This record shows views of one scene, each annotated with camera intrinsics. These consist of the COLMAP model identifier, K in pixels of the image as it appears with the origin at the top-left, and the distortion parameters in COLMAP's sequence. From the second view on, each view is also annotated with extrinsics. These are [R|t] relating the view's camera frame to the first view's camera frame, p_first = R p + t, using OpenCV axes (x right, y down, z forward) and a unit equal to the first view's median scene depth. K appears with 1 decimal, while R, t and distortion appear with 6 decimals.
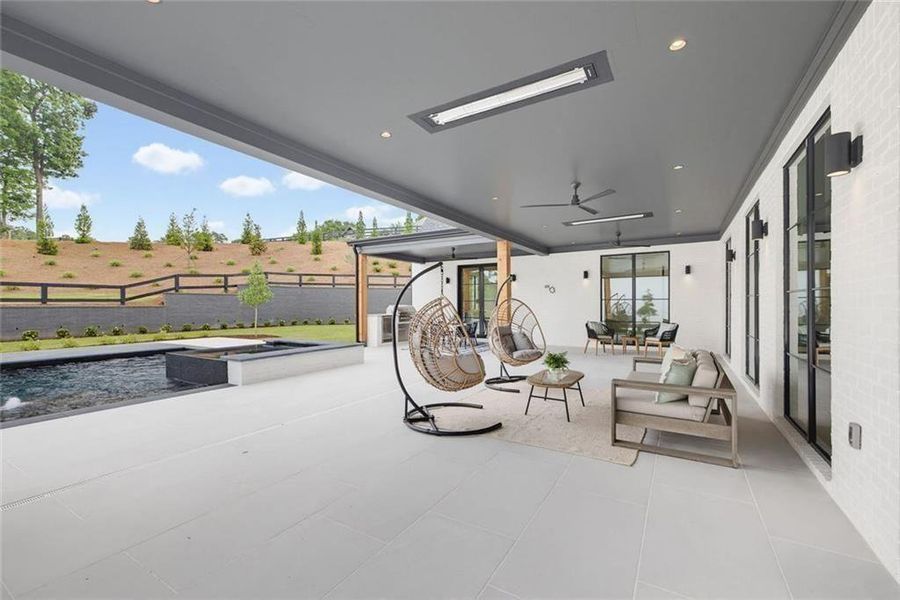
lens RADIAL K [[383.3, 0, 446.2], [0, 383.3, 306.5], [0, 0, 1]] dist [0.001234, 0.000265]
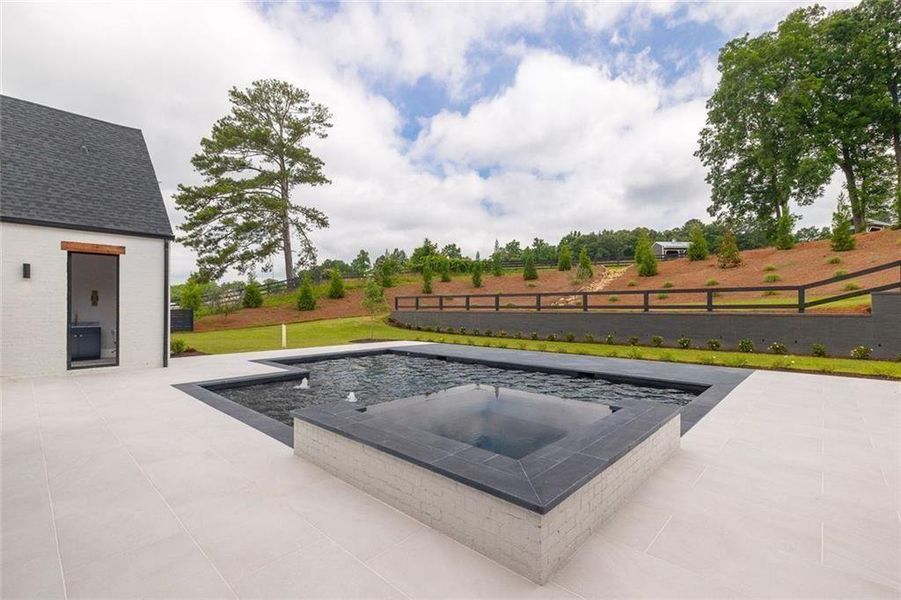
lens RADIAL K [[401.2, 0, 452.6], [0, 401.2, 309.7], [0, 0, 1]] dist [0.002292, 0.000000]
pose [[-0.203903, 0.004944, -0.978979, 0.010601], [-0.003730, 0.999976, 0.005826, -0.006528], [0.978984, 0.004839, -0.203879, 0.295949]]
